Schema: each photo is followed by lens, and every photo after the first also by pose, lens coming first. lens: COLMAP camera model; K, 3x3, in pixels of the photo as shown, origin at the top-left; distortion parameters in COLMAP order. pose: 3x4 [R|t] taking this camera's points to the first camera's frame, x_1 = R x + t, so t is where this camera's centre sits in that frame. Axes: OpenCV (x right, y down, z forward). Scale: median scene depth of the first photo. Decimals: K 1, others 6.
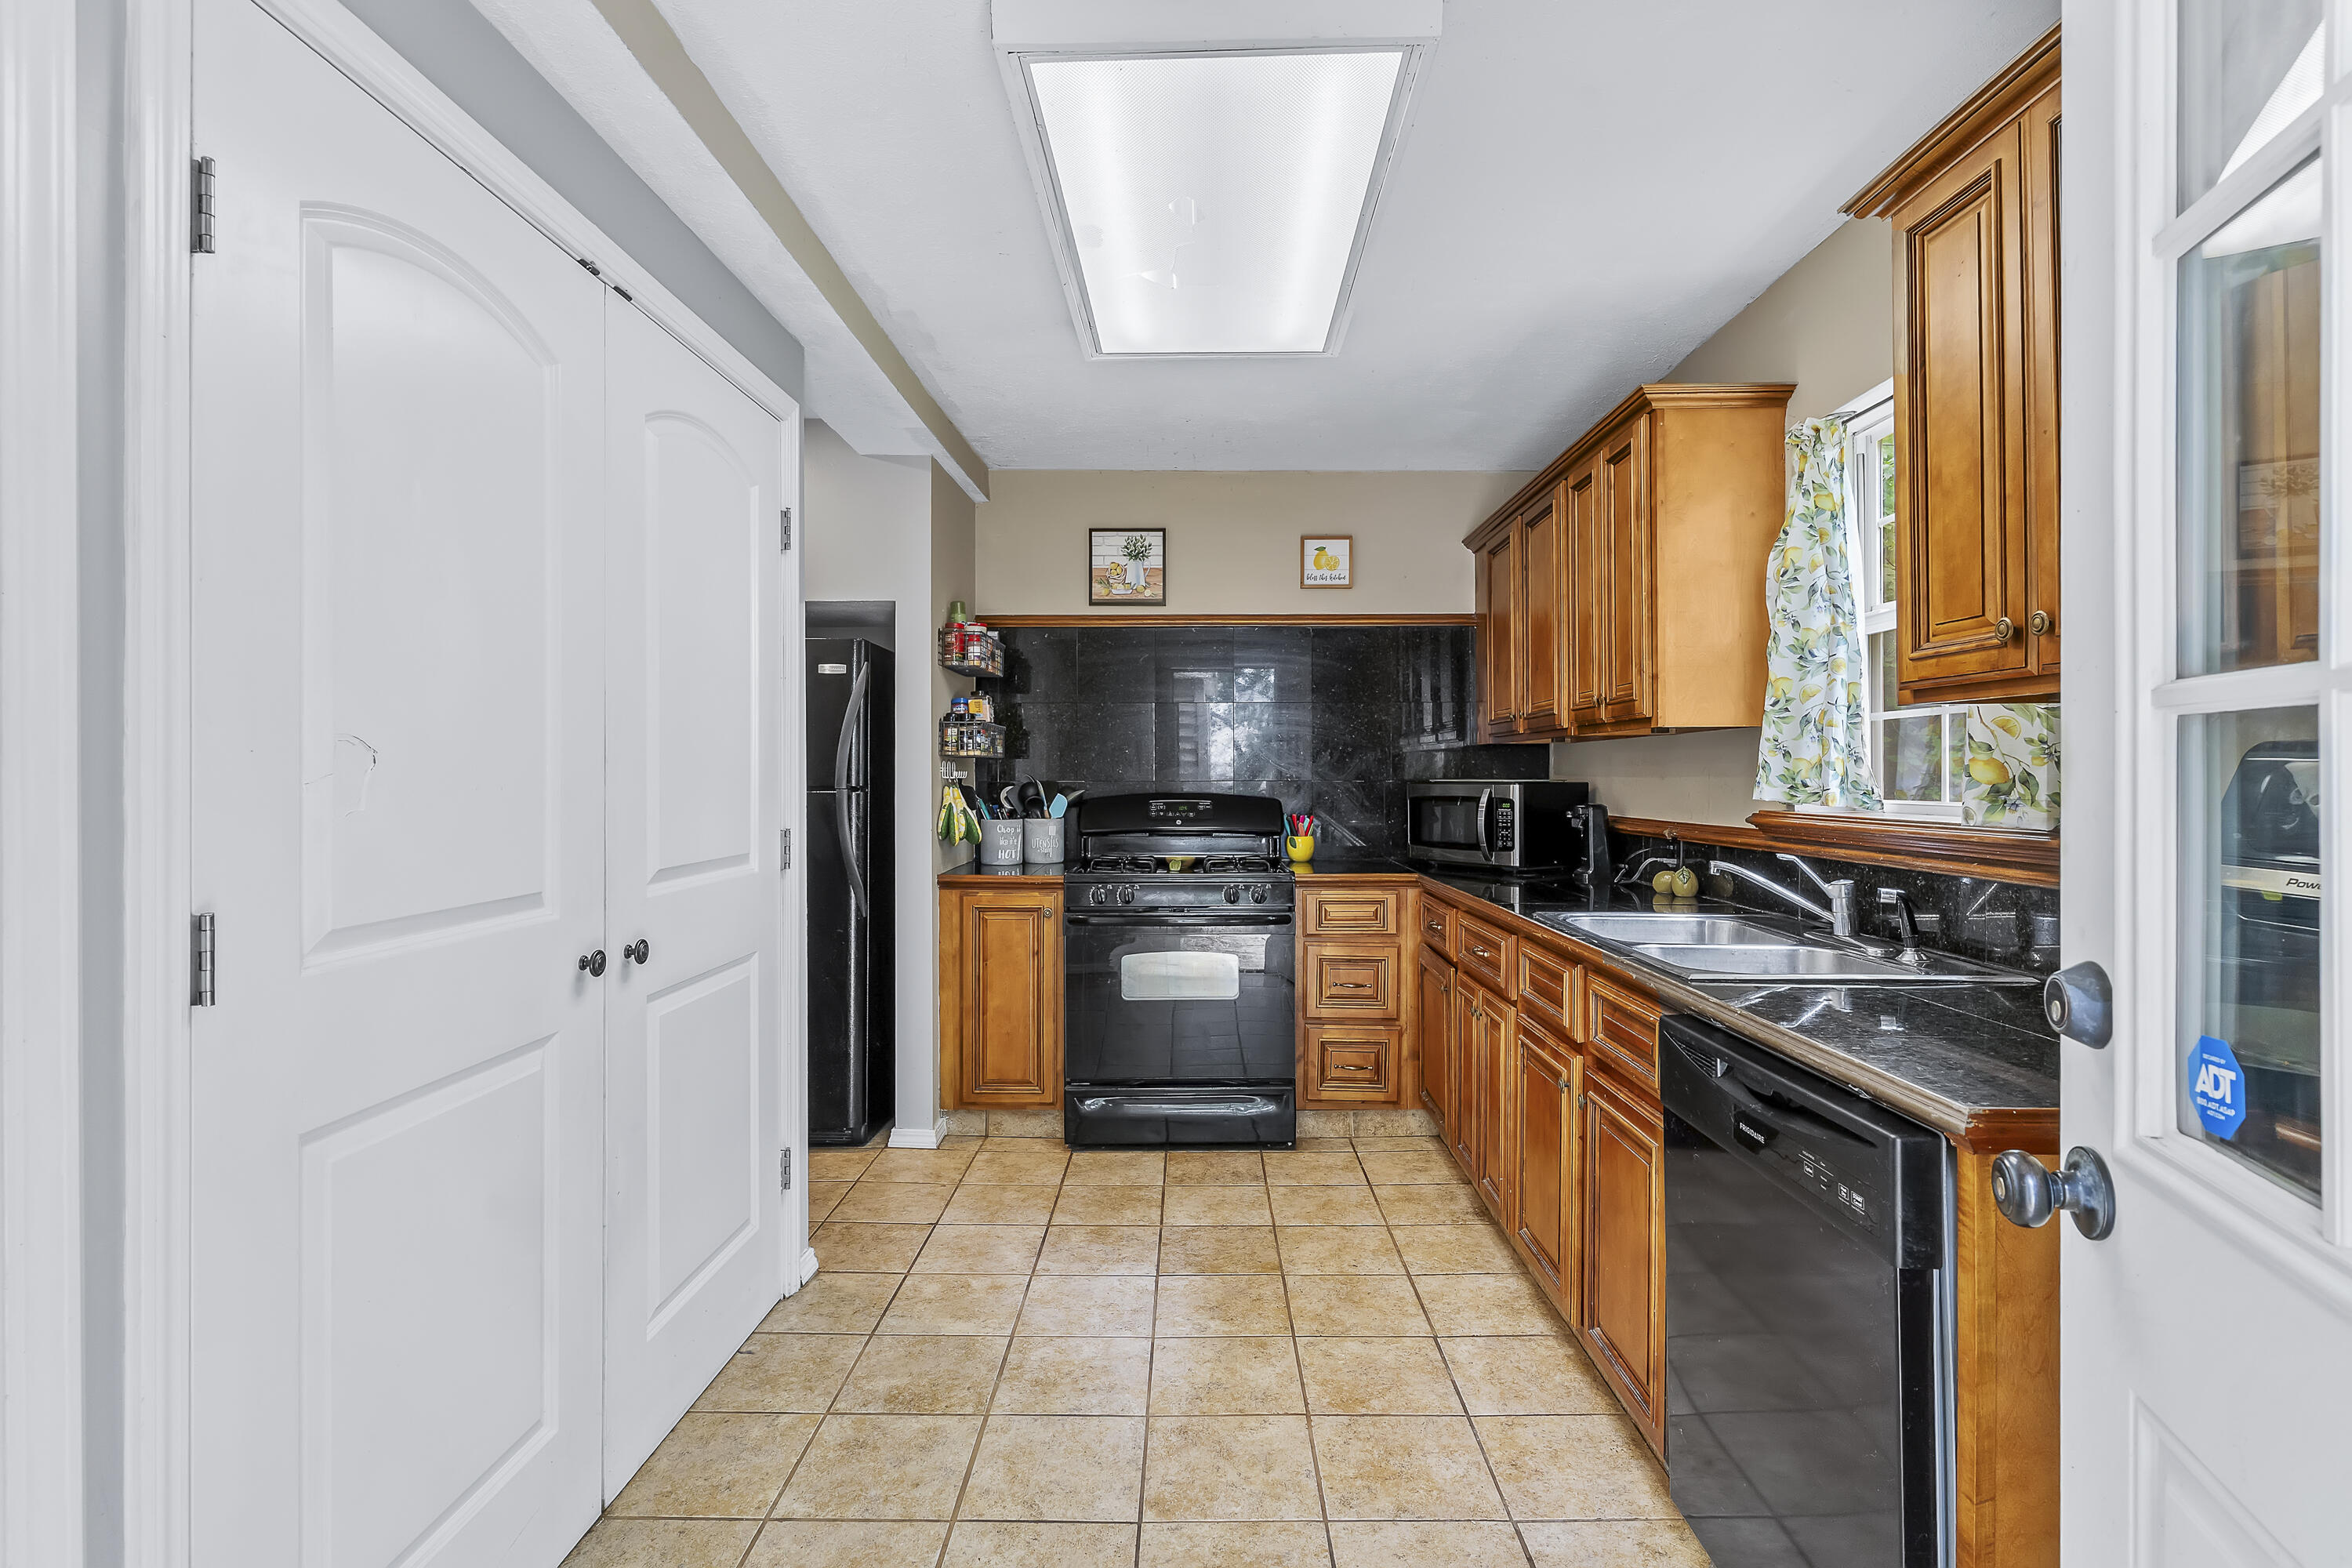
lens RADIAL K [[1170.7, 0, 1140.9], [0, 1170.7, 768.4], [0, 0, 1]] dist [0.004379, -0.001002]
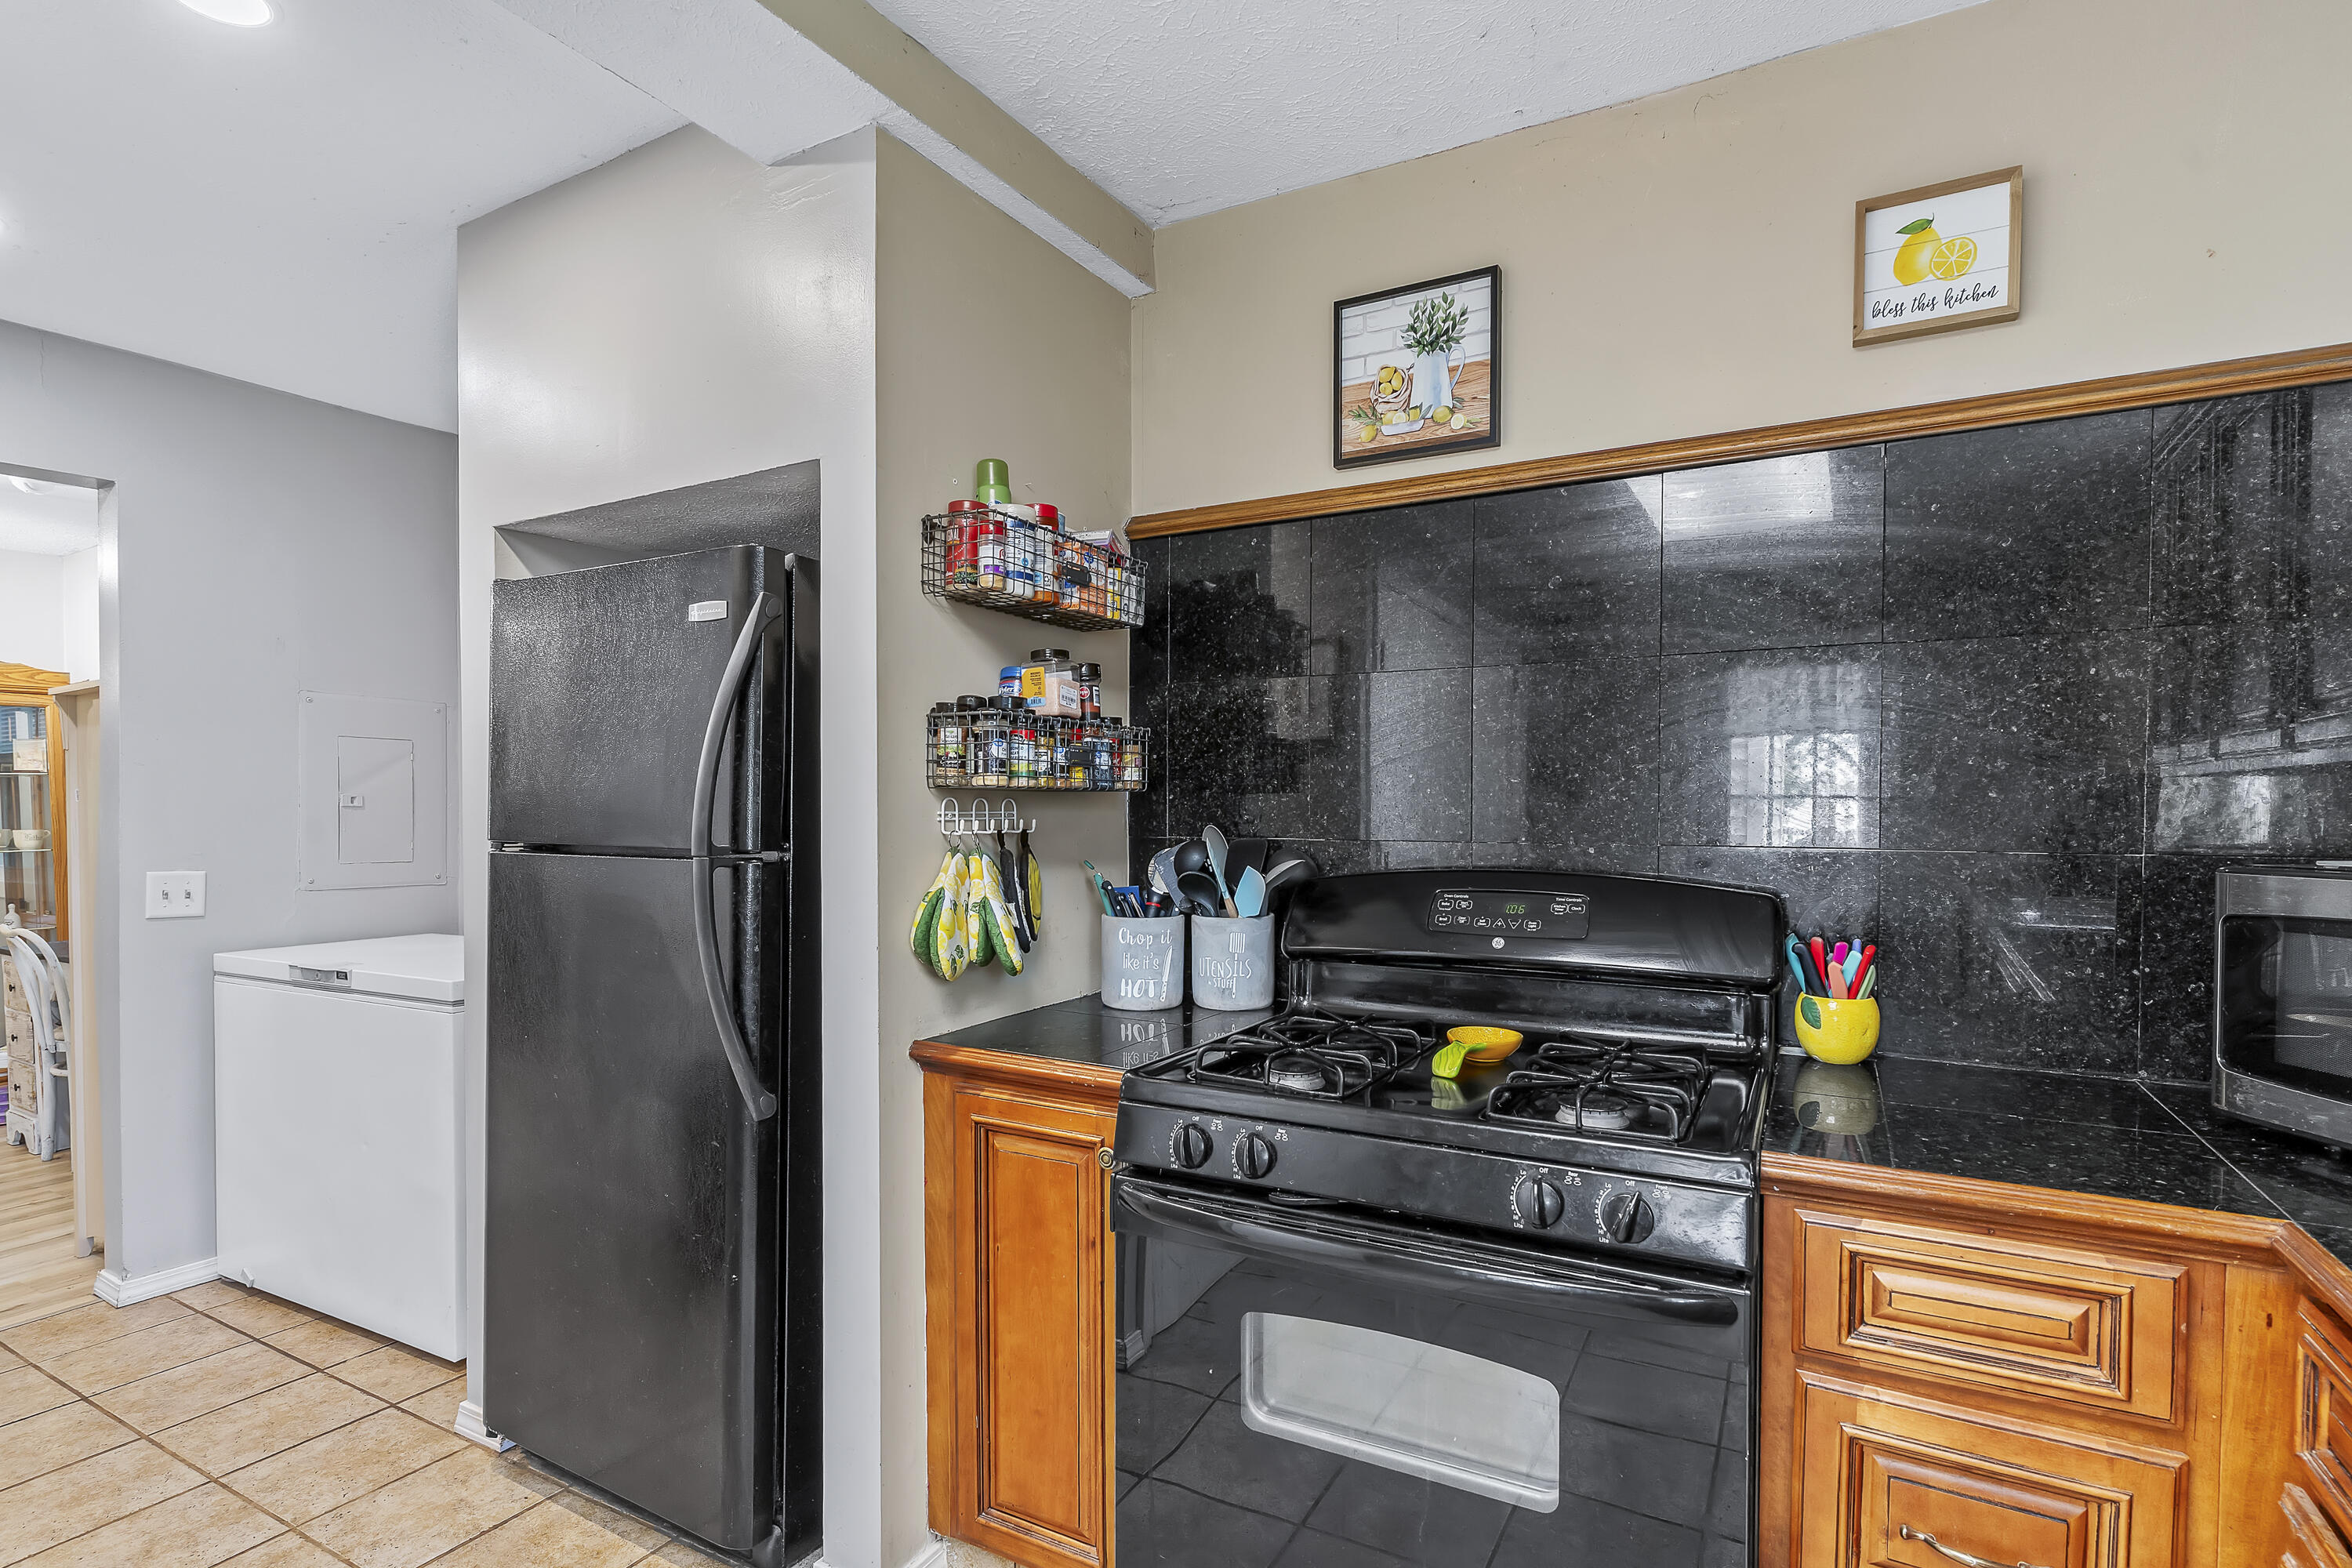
lens RADIAL K [[1170.7, 0, 1153.7], [0, 1170.7, 831.2], [0, 0, 1]] dist [0.004379, -0.001002]
pose [[0.889986, 0.012535, -0.455816, 0.129759], [-0.001834, 0.999712, 0.023912, -0.004558], [0.455984, -0.020445, 0.889753, 0.652388]]
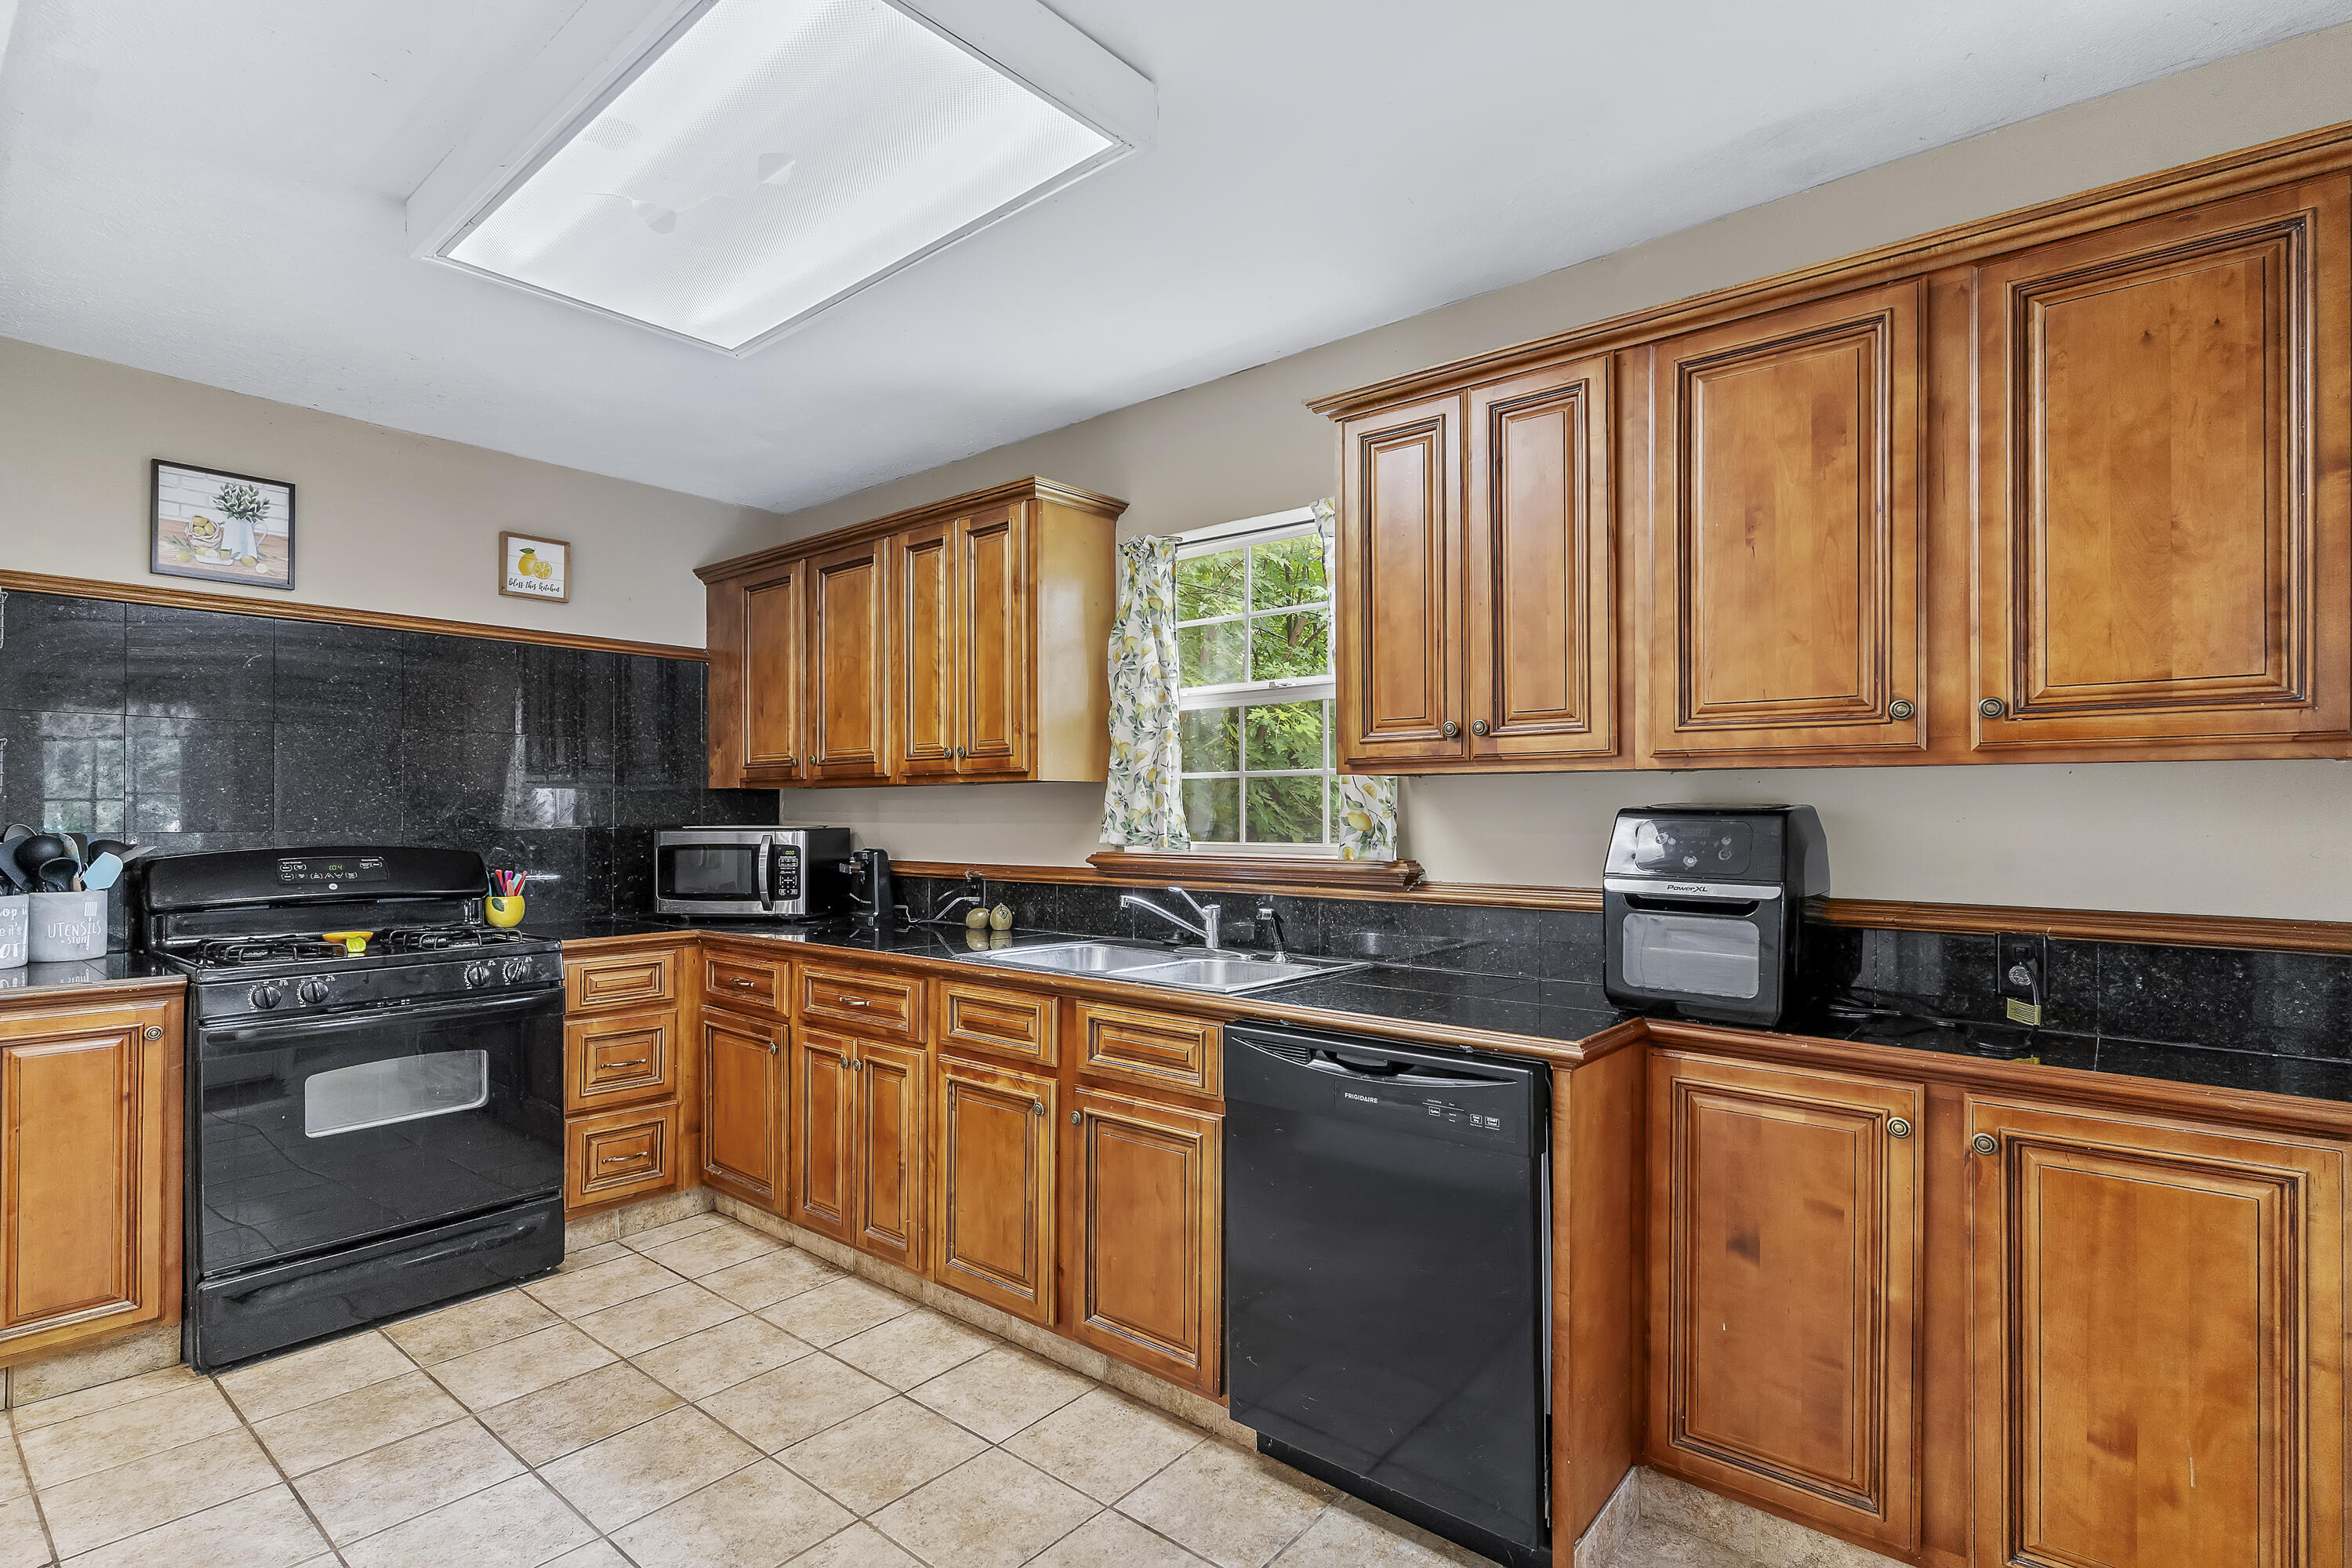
lens RADIAL K [[1170.7, 0, 1199.9], [0, 1170.7, 804.7], [0, 0, 1]] dist [0.004379, -0.001002]
pose [[0.616640, 0.004569, 0.787232, -0.245239], [-0.003169, 0.999989, -0.003321, -0.005987], [-0.787239, -0.000447, 0.616648, 0.126203]]
